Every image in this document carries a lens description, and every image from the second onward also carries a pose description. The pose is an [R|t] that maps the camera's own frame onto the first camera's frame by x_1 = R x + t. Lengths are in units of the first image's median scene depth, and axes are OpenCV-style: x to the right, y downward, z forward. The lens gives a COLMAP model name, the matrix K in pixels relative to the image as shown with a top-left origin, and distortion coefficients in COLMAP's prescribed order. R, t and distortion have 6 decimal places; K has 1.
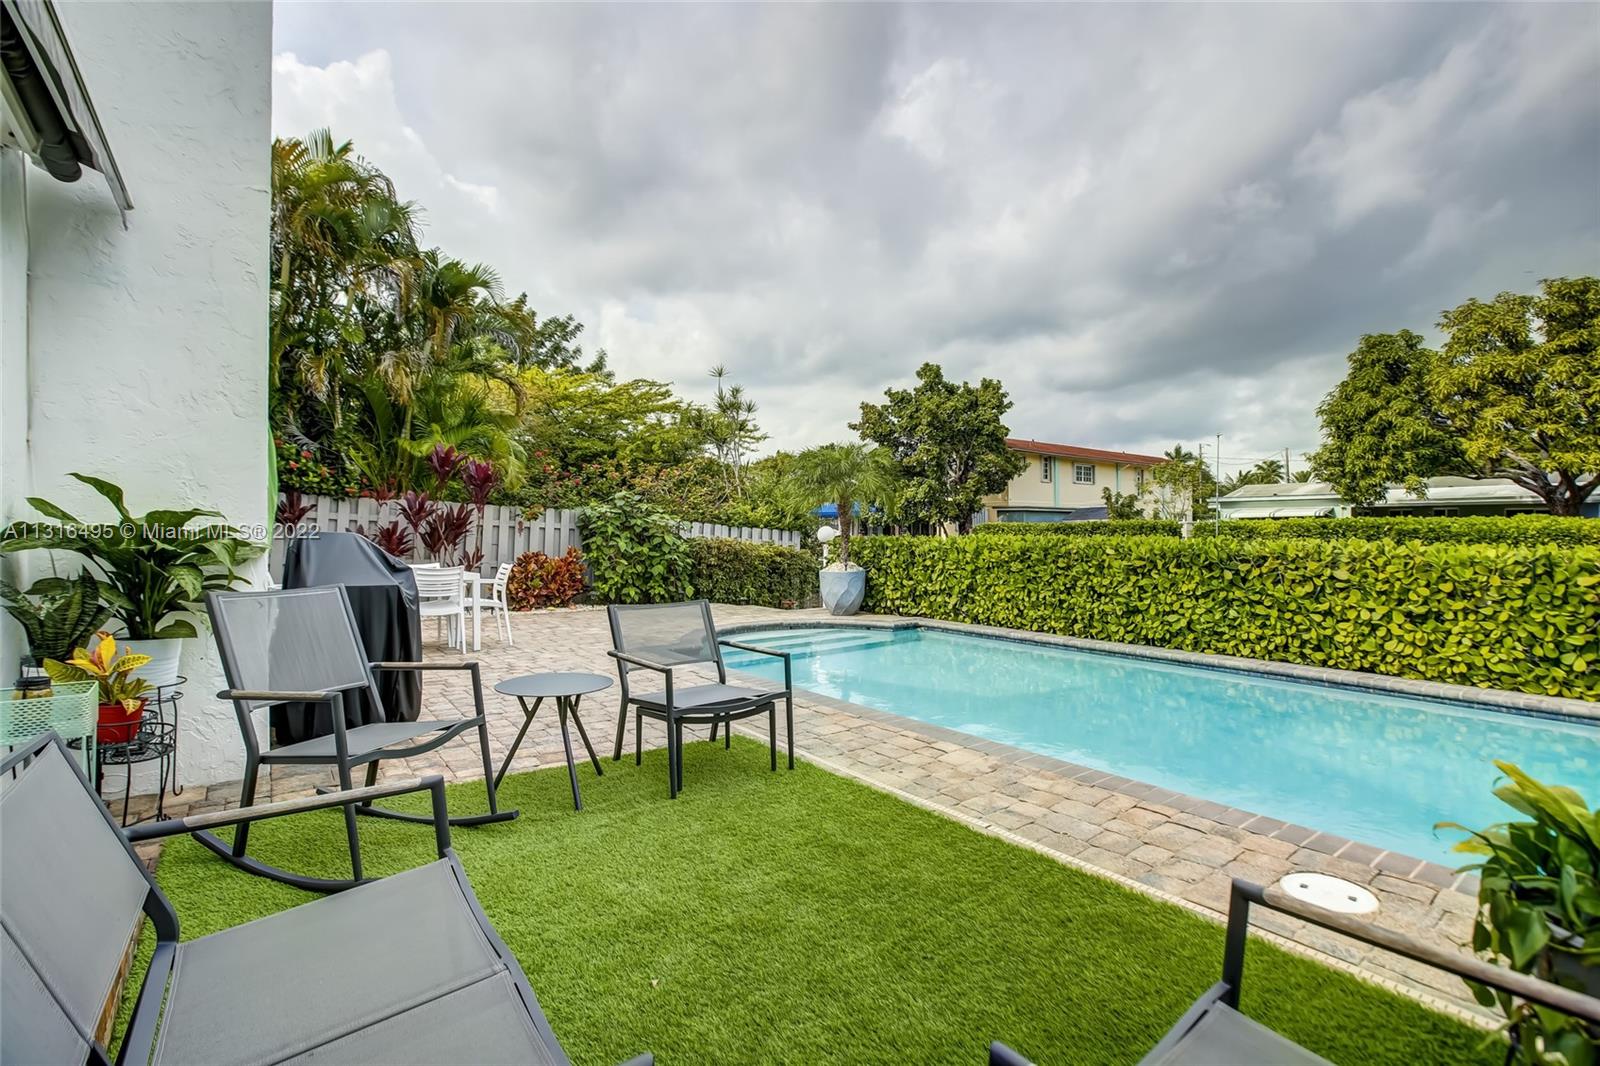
lens RADIAL K [[741.3, 0, 809.5], [0, 741.3, 533.4], [0, 0, 1]] dist [-0.041815, 0.010805]
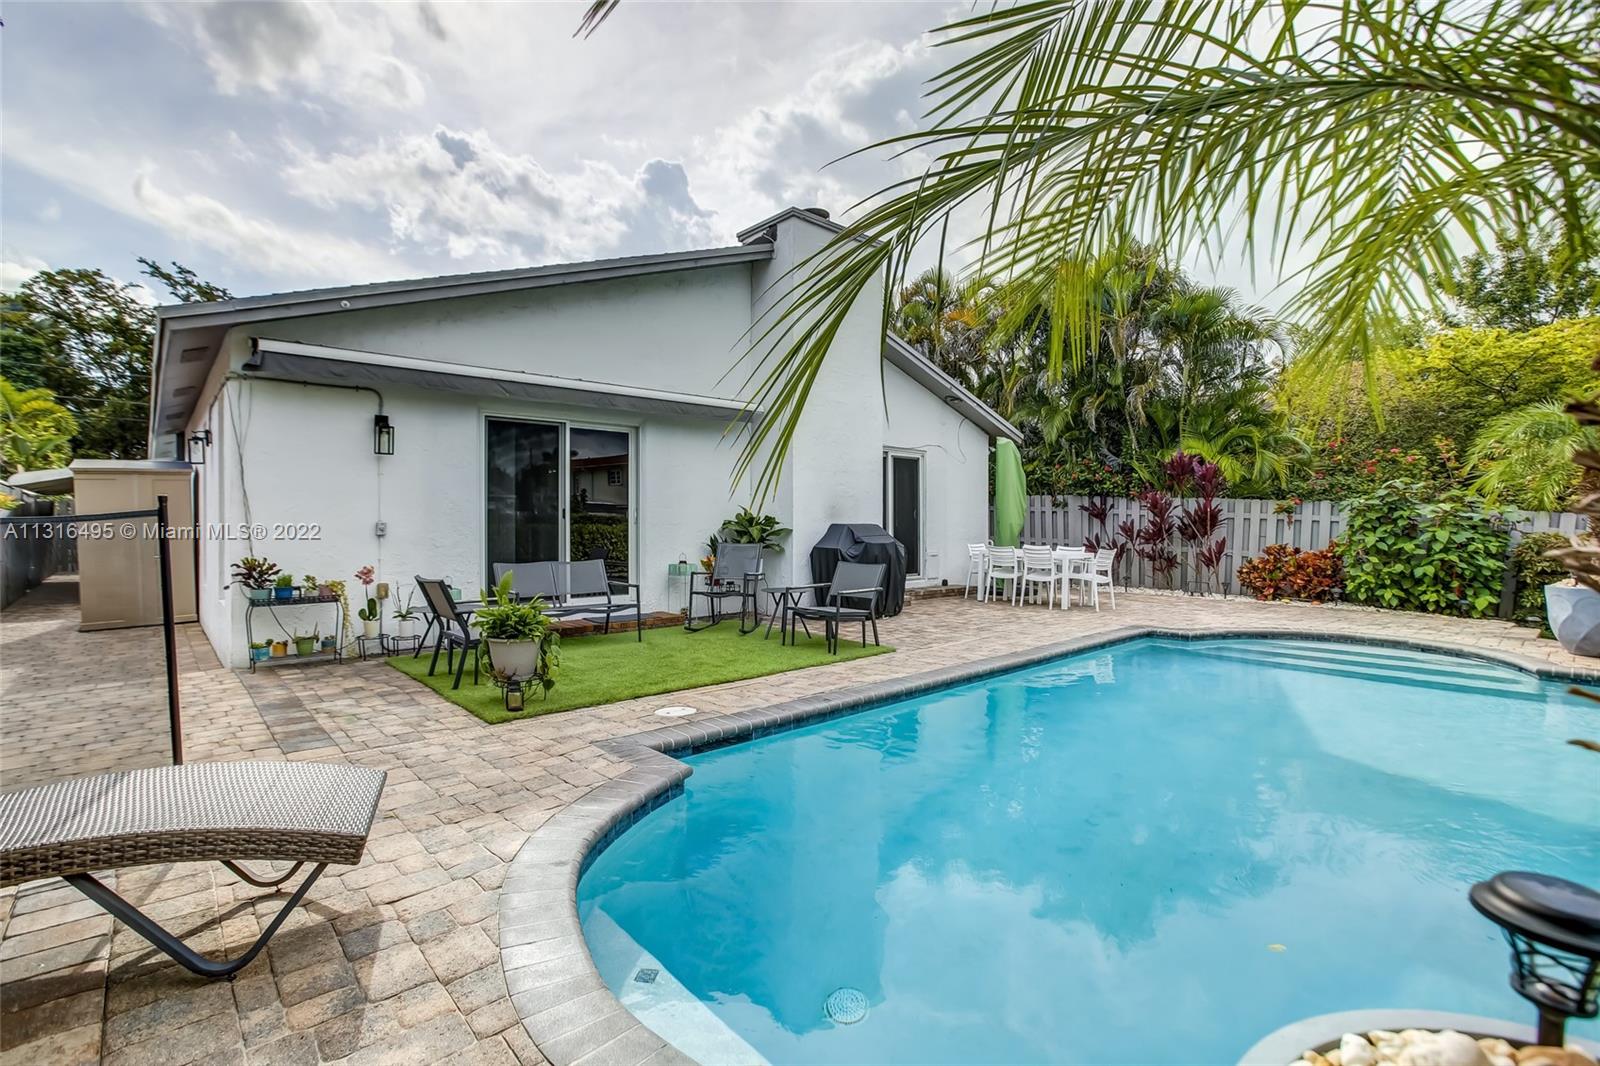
lens RADIAL K [[741.3, 0, 800.4], [0, 741.3, 526.9], [0, 0, 1]] dist [-0.041815, 0.010805]
pose [[0.089424, 0.009007, -0.995953, 0.575686], [-0.004969, 0.999951, 0.008597, -0.004295], [0.995981, 0.004180, 0.089465, 0.244760]]
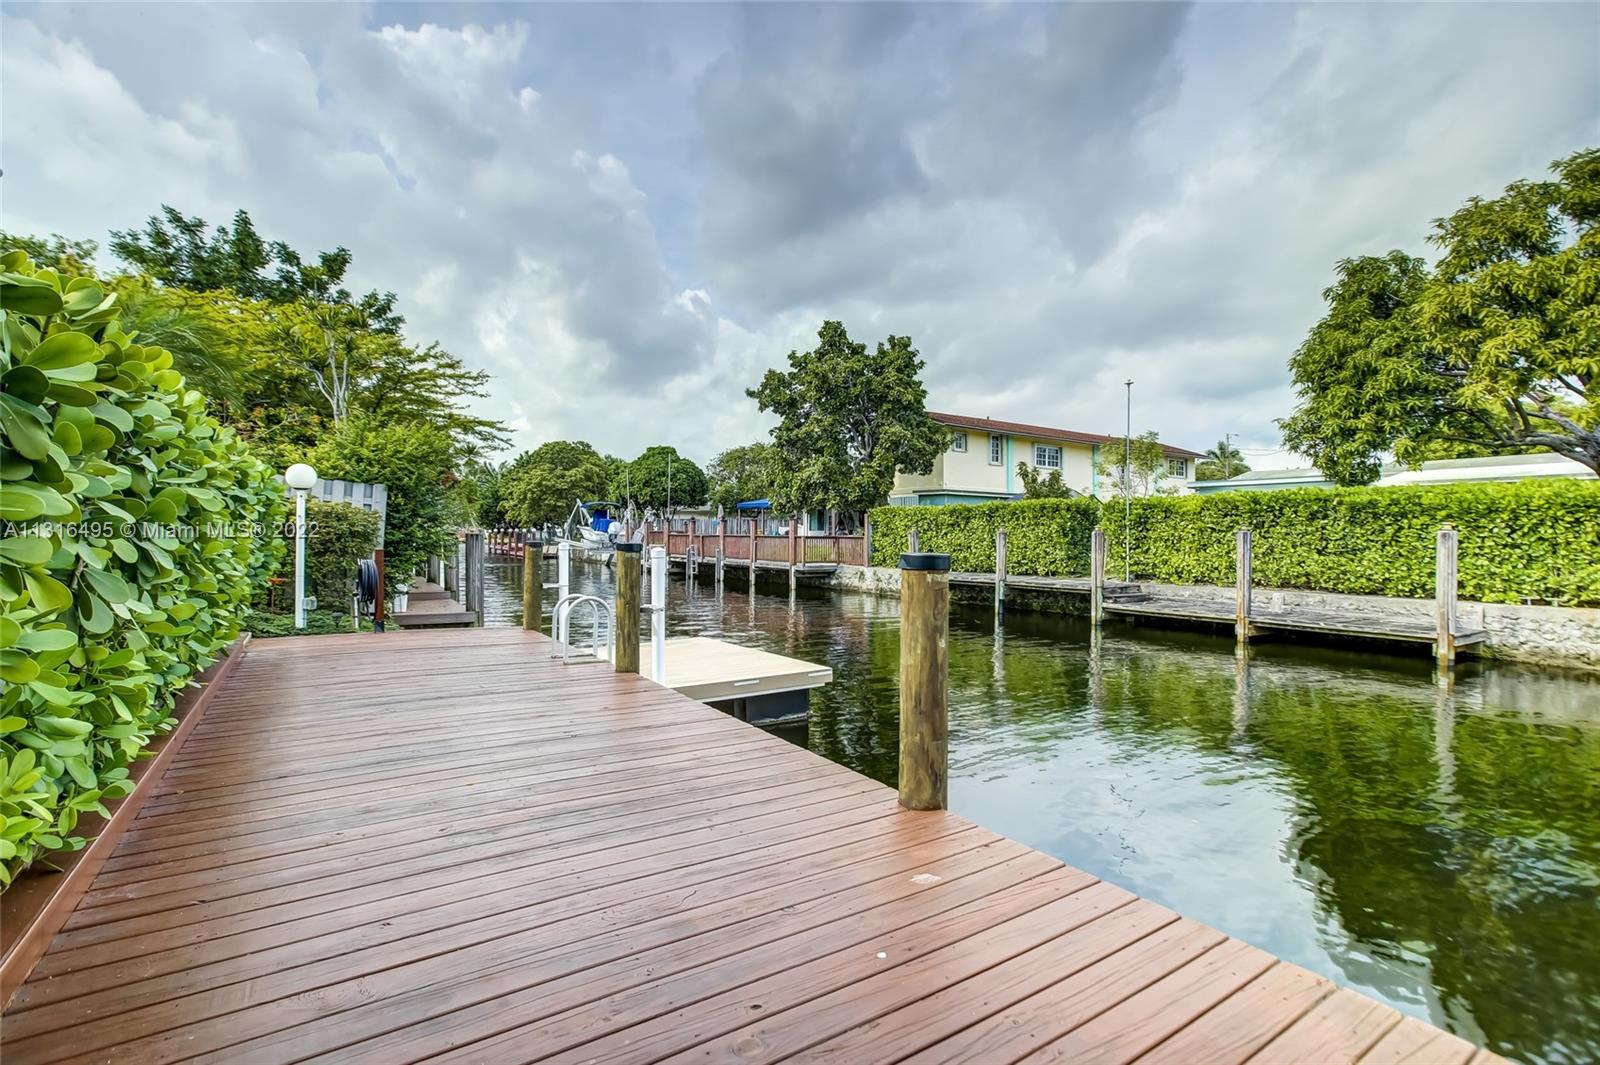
lens RADIAL K [[741.3, 0, 822.9], [0, 741.3, 527.0], [0, 0, 1]] dist [-0.041815, 0.010805]
pose [[0.998035, 0.007401, -0.062226, 0.622432], [-0.008359, 0.999850, -0.015138, 0.060415], [0.062105, 0.015628, 0.997947, 0.475355]]
